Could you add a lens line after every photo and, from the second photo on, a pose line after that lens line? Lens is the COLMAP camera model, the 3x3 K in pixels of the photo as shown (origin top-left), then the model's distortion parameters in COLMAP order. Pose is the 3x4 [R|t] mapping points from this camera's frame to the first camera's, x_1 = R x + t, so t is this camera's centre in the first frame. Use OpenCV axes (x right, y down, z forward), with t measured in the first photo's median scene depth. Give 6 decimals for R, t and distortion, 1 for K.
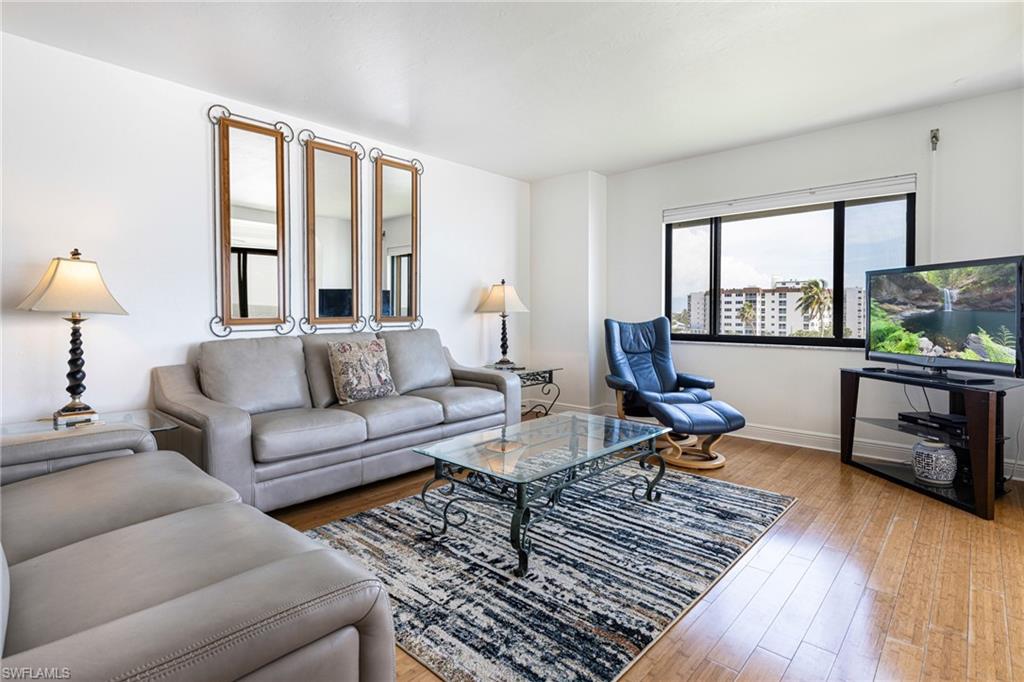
lens RADIAL K [[526.2, 0, 511.4], [0, 526.2, 325.8], [0, 0, 1]] dist [0.000998, -0.000328]
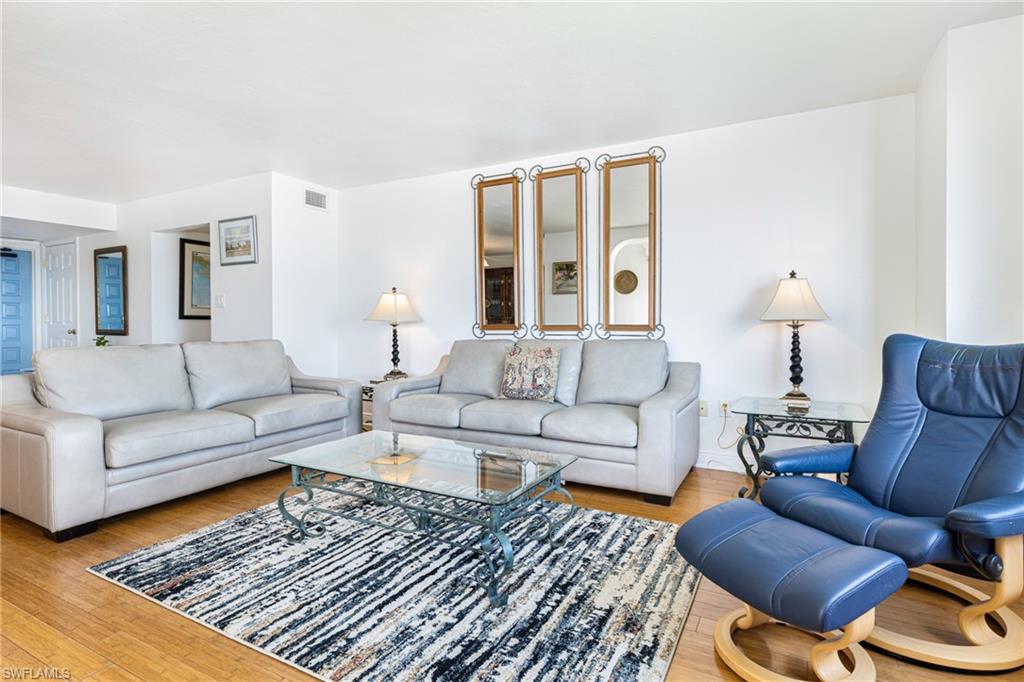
lens RADIAL K [[513.4, 0, 512.5], [0, 513.4, 321.6], [0, 0, 1]] dist [-0.000083, 0.000042]
pose [[0.239361, 0.004078, -0.970922, 1.032700], [-0.024359, 0.999702, -0.001806, -0.028318], [0.970625, 0.024083, 0.239389, 0.971545]]
